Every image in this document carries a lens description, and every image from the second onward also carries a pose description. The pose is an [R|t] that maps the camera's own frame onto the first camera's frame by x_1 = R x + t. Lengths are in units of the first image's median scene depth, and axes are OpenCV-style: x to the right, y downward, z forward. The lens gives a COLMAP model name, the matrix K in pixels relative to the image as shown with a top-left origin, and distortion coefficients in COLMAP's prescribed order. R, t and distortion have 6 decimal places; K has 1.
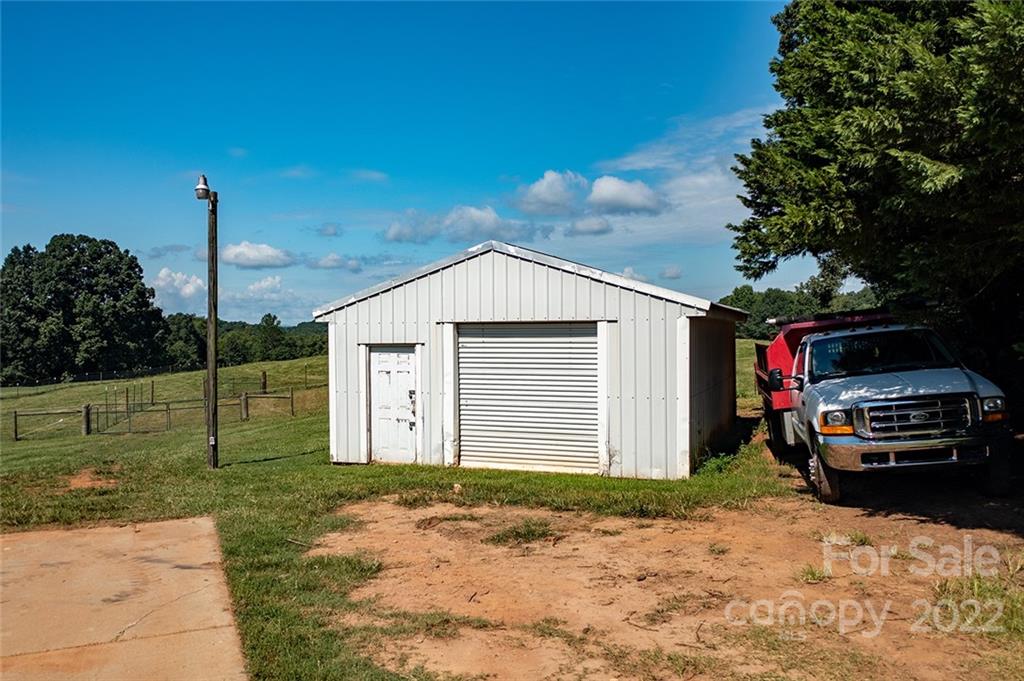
lens RADIAL K [[813.2, 0, 508.7], [0, 813.2, 338.5], [0, 0, 1]] dist [-0.012034, -0.005496]
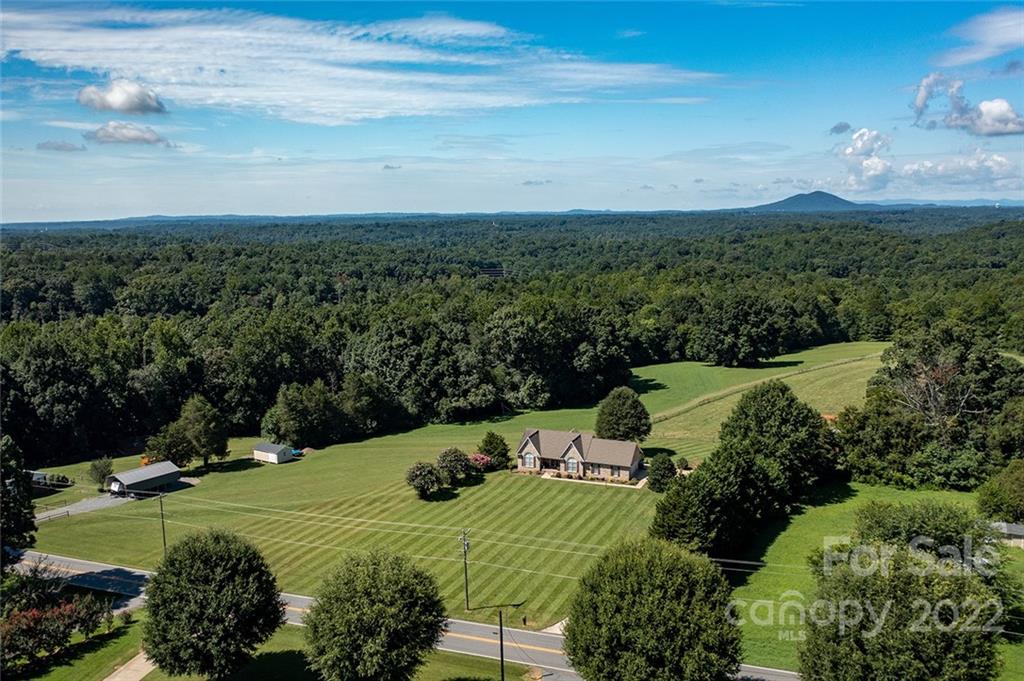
lens RADIAL K [[813.2, 0, 508.7], [0, 813.2, 338.5], [0, 0, 1]] dist [-0.012034, -0.005496]
pose [[0.701545, 0.112527, -0.703685, 0.561633], [-0.001682, 0.987713, 0.156269, -0.360567], [0.712624, -0.108446, 0.693114, -0.947619]]
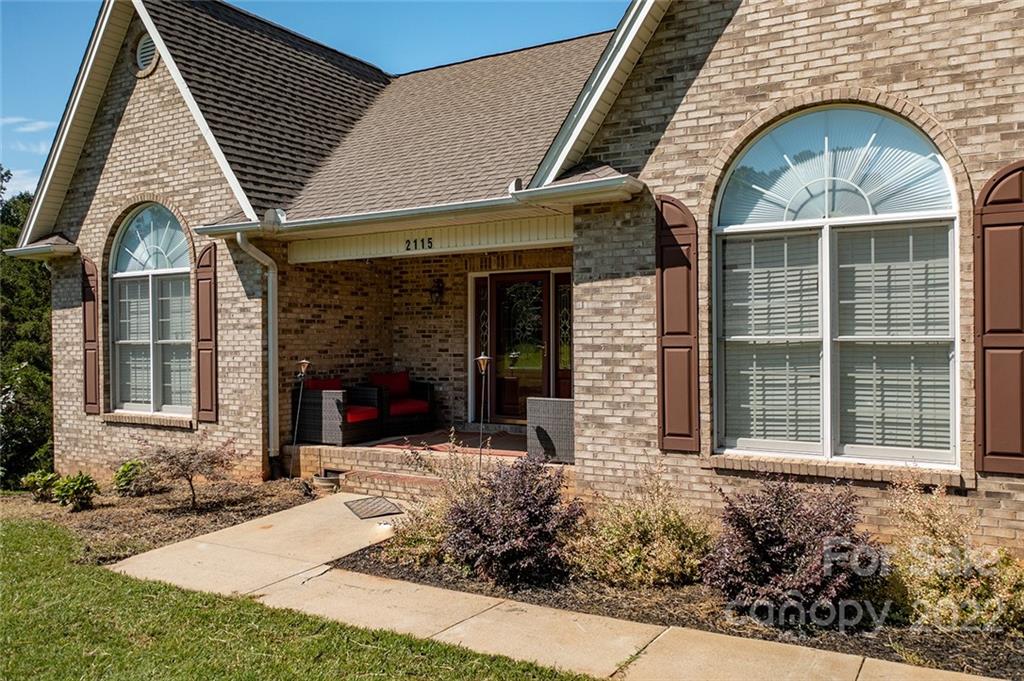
lens RADIAL K [[813.2, 0, 508.7], [0, 813.2, 338.5], [0, 0, 1]] dist [-0.012034, -0.005496]
pose [[0.595494, 0.006368, -0.803335, -0.140847], [-0.003130, 0.999979, 0.005607, 0.000327], [0.803354, -0.000824, 0.595501, -0.146928]]
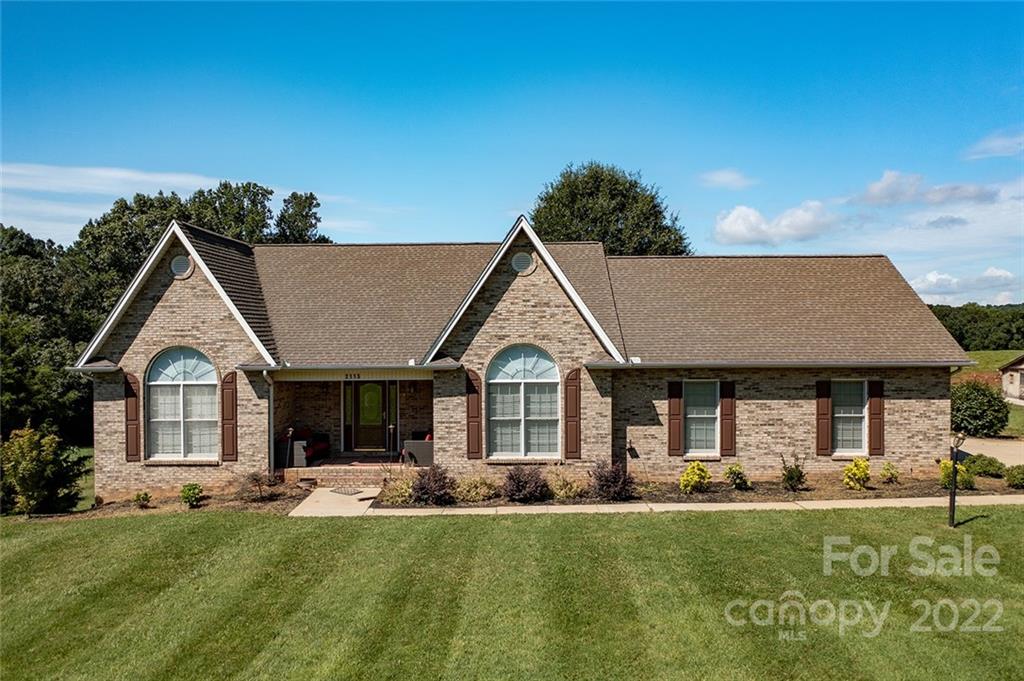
lens RADIAL K [[813.2, 0, 508.7], [0, 813.2, 338.5], [0, 0, 1]] dist [-0.012034, -0.005496]
pose [[0.916957, 0.003154, -0.398974, -0.109874], [-0.004486, 0.999987, -0.002406, -0.014349], [0.398961, 0.003996, 0.916959, -0.244897]]
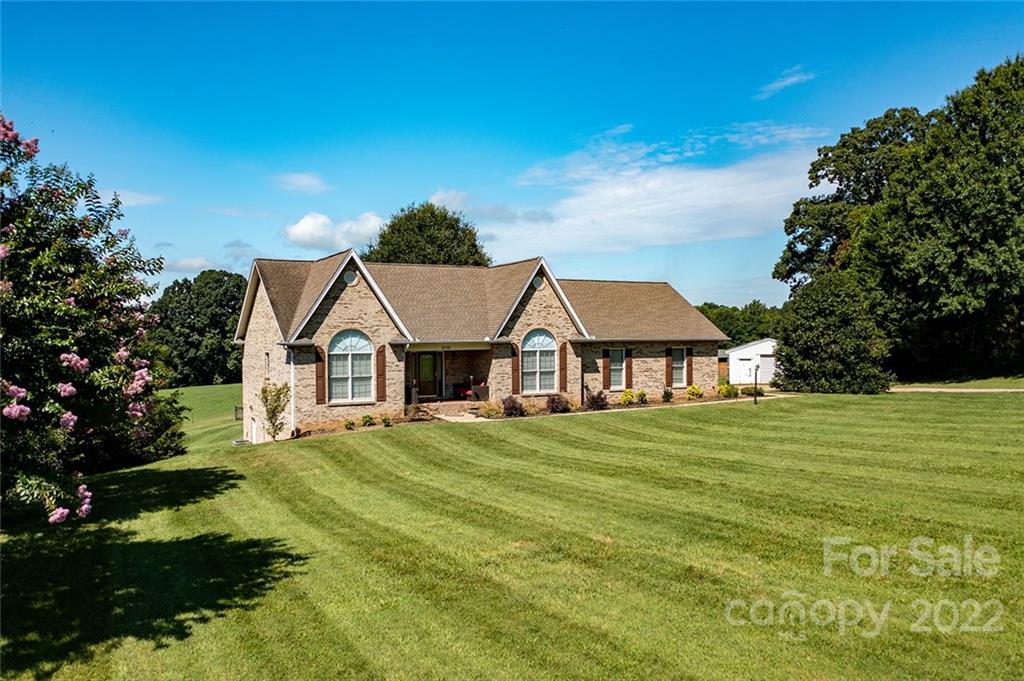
lens RADIAL K [[813.2, 0, 508.7], [0, 813.2, 338.5], [0, 0, 1]] dist [-0.012034, -0.005496]
pose [[0.995289, -0.000706, 0.096954, -0.206017], [0.001365, 0.999976, -0.006738, -0.008456], [-0.096947, 0.006838, 0.995266, -0.375180]]
